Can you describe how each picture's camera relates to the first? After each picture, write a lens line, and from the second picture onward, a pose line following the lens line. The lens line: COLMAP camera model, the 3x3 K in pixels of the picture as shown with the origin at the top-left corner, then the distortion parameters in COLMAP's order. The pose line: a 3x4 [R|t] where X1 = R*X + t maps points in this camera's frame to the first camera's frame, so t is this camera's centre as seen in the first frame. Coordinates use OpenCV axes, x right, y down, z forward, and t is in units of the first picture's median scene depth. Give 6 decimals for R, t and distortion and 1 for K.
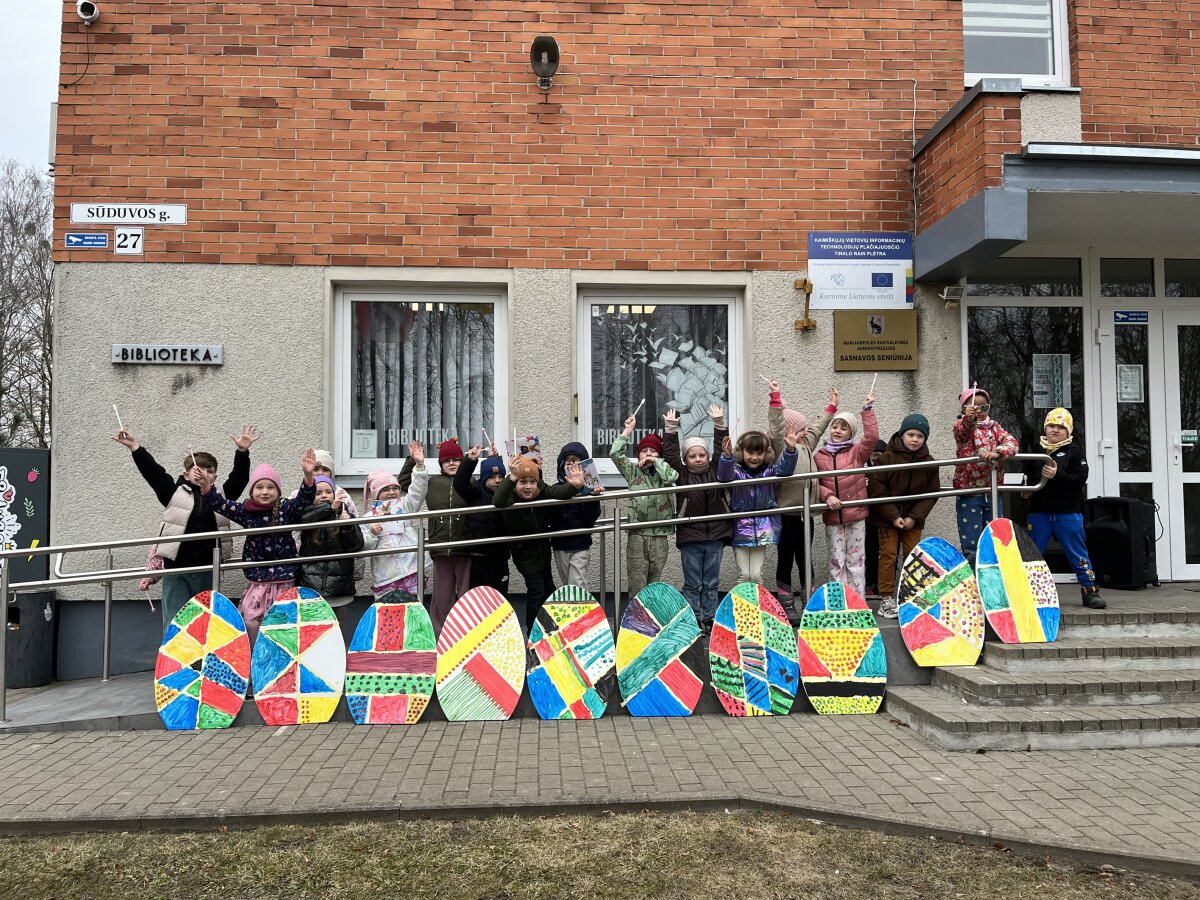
lens RADIAL K [[917.8, 0, 600.7], [0, 917.8, 457.9], [0, 0, 1]] dist [-0.000755, -0.026749]
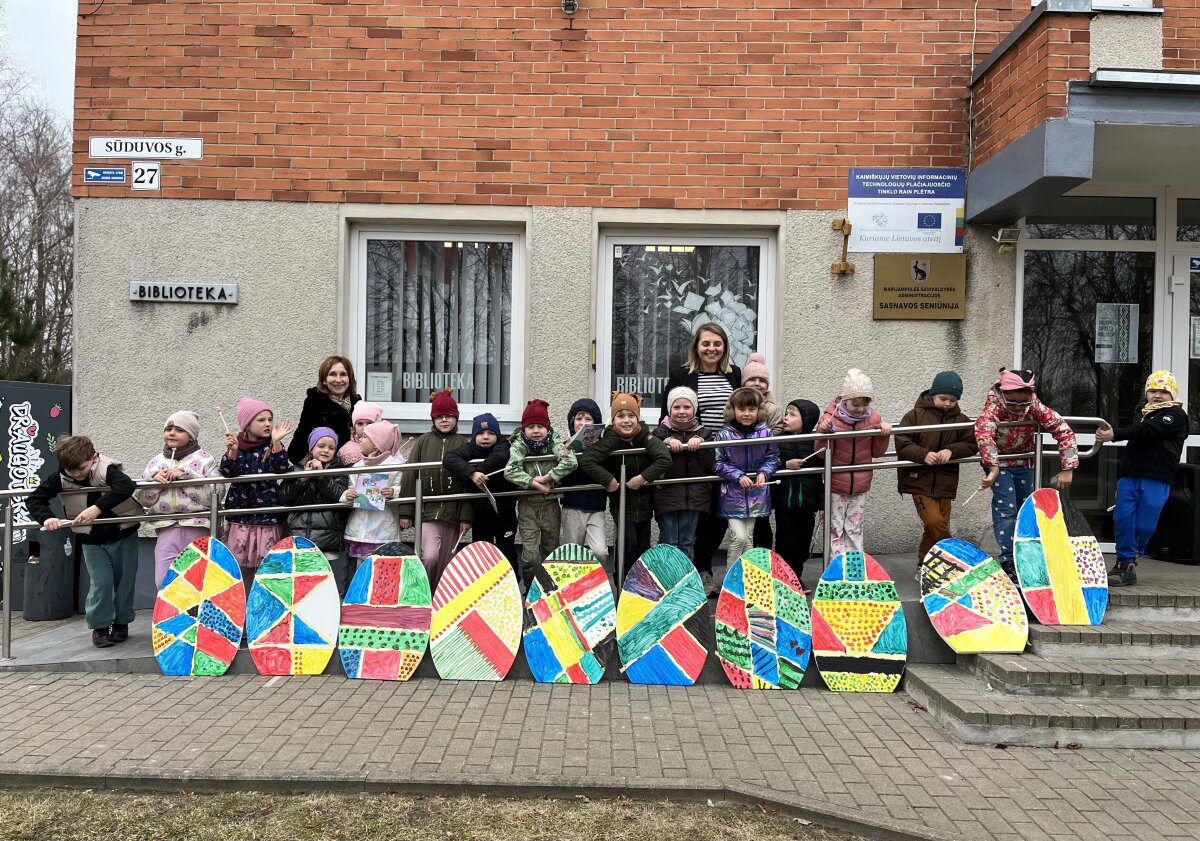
lens RADIAL K [[909.5, 0, 580.1], [0, 909.5, 441.4], [0, 0, 1]] dist [0.015439, -0.052142]
pose [[0.996080, 0.026676, -0.084334, 0.041354], [-0.022013, 0.998203, 0.055740, -0.016325], [0.085670, -0.053665, 0.994877, 0.049090]]
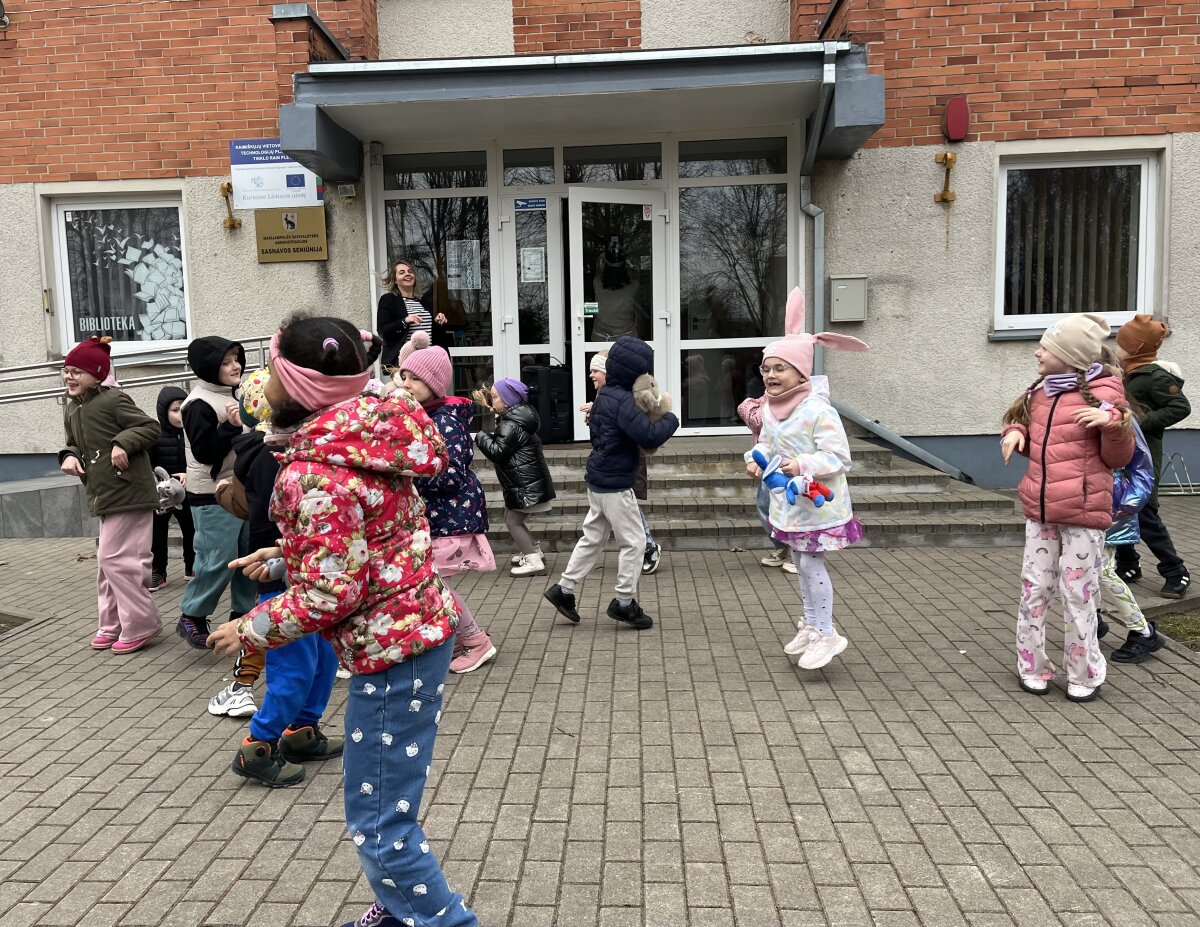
lens RADIAL K [[954.1, 0, 595.4], [0, 954.1, 454.6], [0, 0, 1]] dist [0.036567, -0.061701]
pose [[0.993514, -0.008303, -0.113409, 0.841082], [0.024426, 0.989633, 0.141529, -0.015736], [0.111058, -0.143381, 0.983417, -0.194074]]
